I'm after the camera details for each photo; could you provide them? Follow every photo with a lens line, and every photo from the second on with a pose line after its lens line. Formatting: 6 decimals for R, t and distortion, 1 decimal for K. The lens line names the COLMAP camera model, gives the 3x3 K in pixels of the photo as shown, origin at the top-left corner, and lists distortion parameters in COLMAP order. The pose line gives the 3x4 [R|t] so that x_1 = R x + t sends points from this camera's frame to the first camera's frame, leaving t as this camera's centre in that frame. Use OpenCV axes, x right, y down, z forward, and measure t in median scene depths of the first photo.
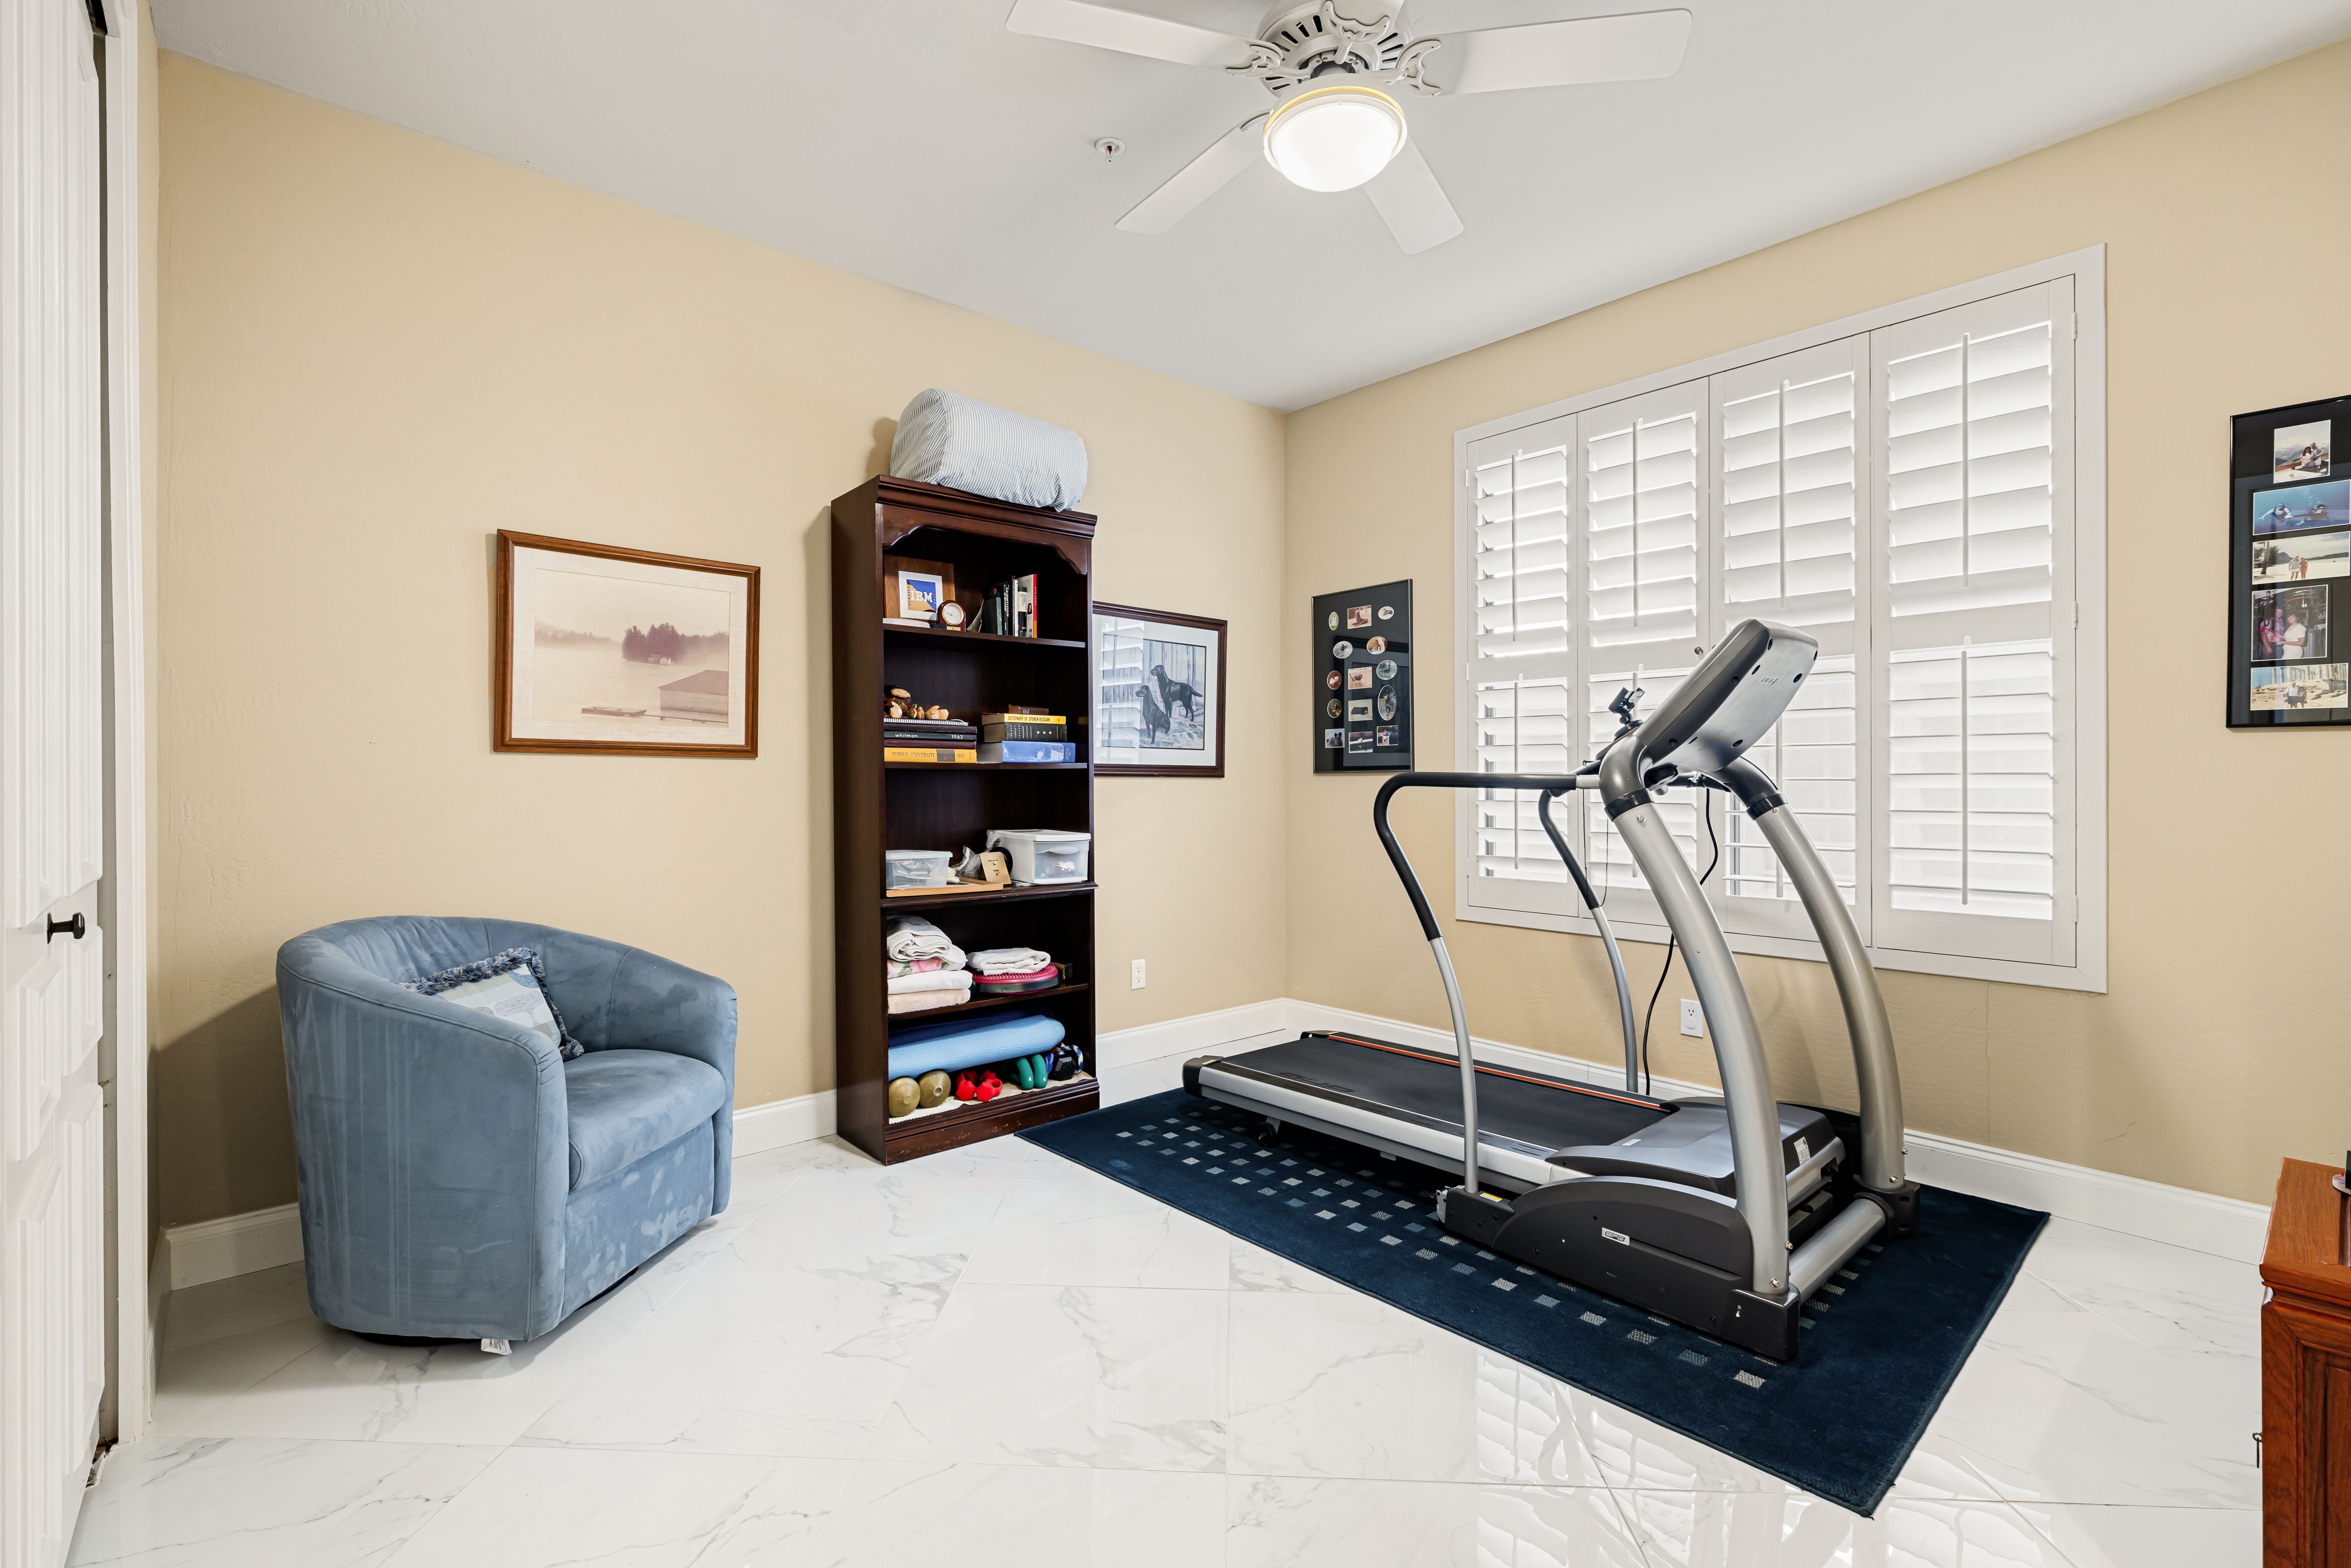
lens RADIAL K [[1053.1, 0, 1172.0], [0, 1053.1, 781.5], [0, 0, 1]] dist [-0.001236, 0.000046]
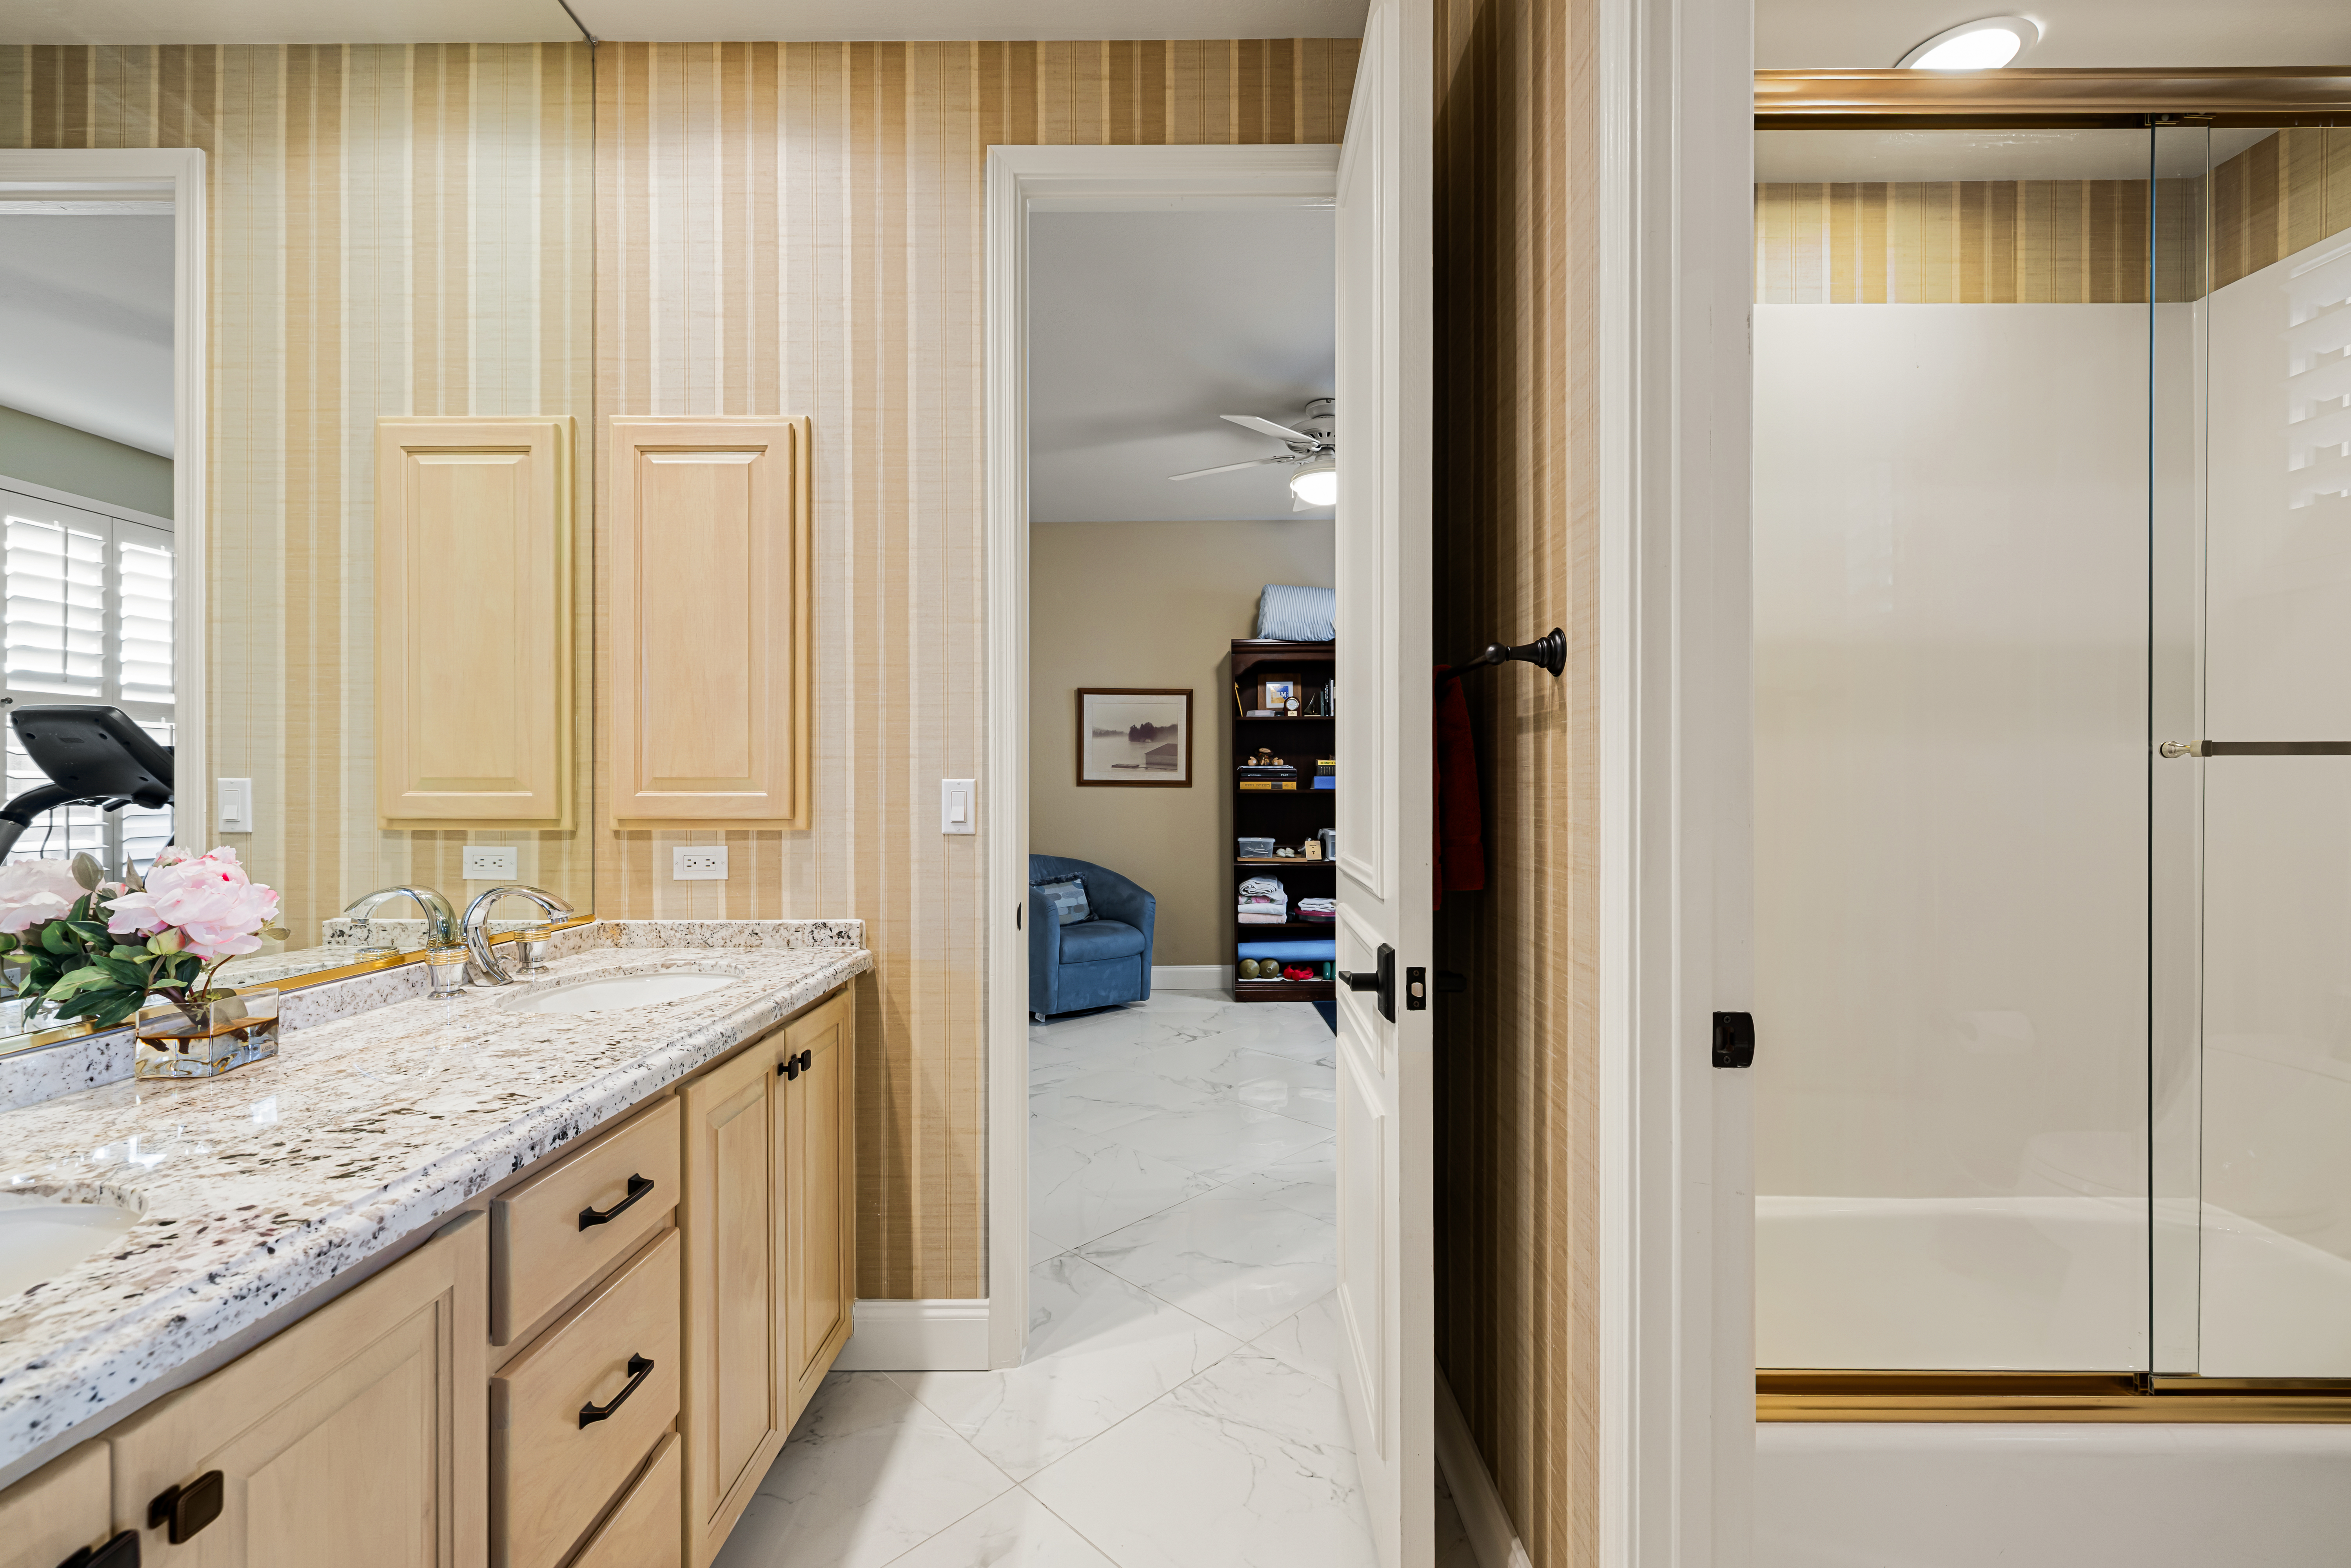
lens RADIAL K [[1004.0, 0, 1177.9], [0, 1004.0, 788.2], [0, 0, 1]] dist [-0.002726, -0.000226]
pose [[0.752957, 0.002407, -0.658065, 0.817401], [-0.002078, 0.999997, 0.001280, -0.022767], [0.658066, 0.000404, 0.752960, -0.420564]]
